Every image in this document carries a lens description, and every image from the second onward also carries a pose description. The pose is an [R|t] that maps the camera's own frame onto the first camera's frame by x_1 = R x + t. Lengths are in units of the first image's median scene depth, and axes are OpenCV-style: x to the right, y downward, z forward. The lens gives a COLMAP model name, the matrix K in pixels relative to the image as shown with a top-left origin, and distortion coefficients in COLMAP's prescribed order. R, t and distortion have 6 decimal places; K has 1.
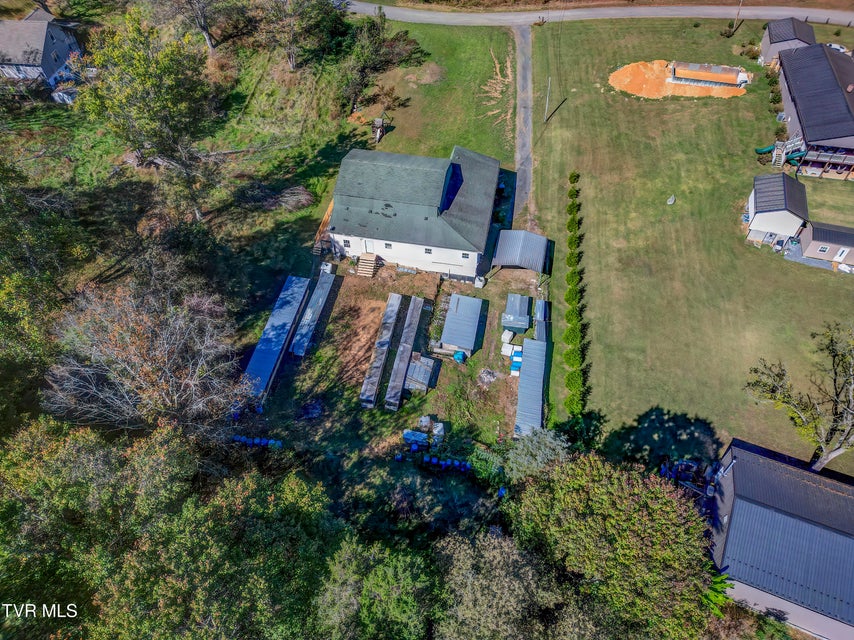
lens RADIAL K [[596.0, 0, 427.0], [0, 596.0, 320.0], [0, 0, 1]] dist [0.081188, -0.088280]
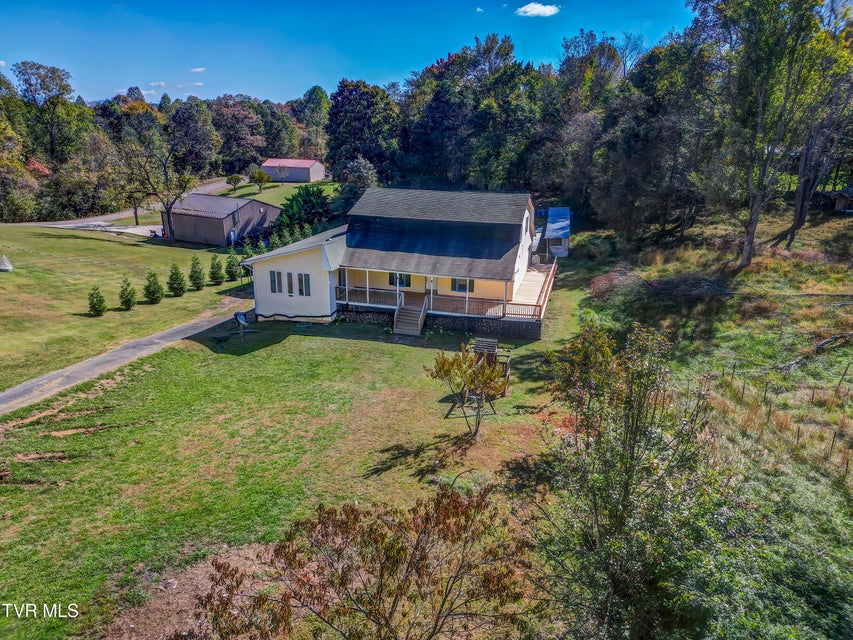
lens RADIAL K [[595.3, 0, 426.5], [0, 595.3, 320.0], [0, 0, 1]] dist [0.081188, -0.088280]
pose [[-0.996532, -0.036552, 0.074757, -0.087031], [0.054812, 0.387625, 0.920186, -0.801263], [-0.062612, 0.921092, -0.384277, 1.384809]]
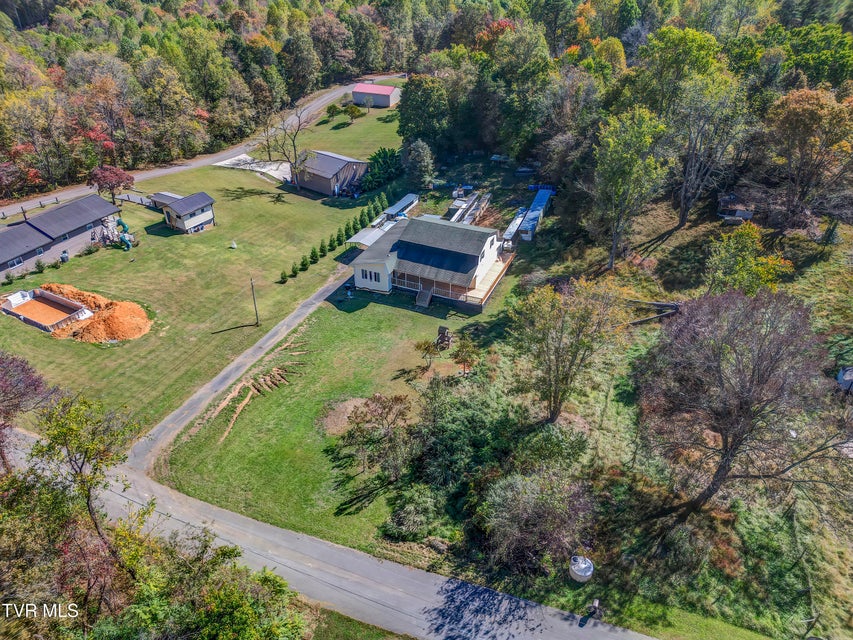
lens RADIAL K [[595.3, 0, 426.5], [0, 595.3, 320.0], [0, 0, 1]] dist [0.081188, -0.088280]
pose [[-0.973824, -0.127537, 0.188152, -0.267393], [0.171524, 0.130842, 0.976453, -1.462520], [-0.149152, 0.983166, -0.105541, 1.341208]]
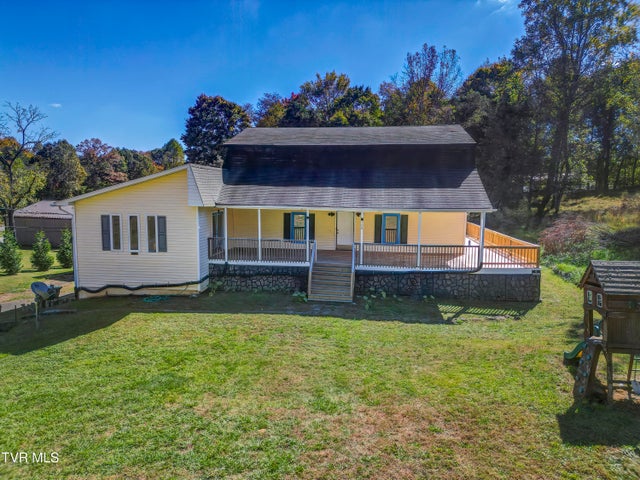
lens RADIAL K [[446.6, 0, 320.0], [0, 446.6, 240.0], [0, 0, 1]] dist [0.081188, -0.088280]
pose [[-0.998175, -0.000418, -0.060381, -0.007163], [-0.050147, 0.562755, 0.825101, -0.519402], [0.033634, 0.826624, -0.561749, 1.299394]]
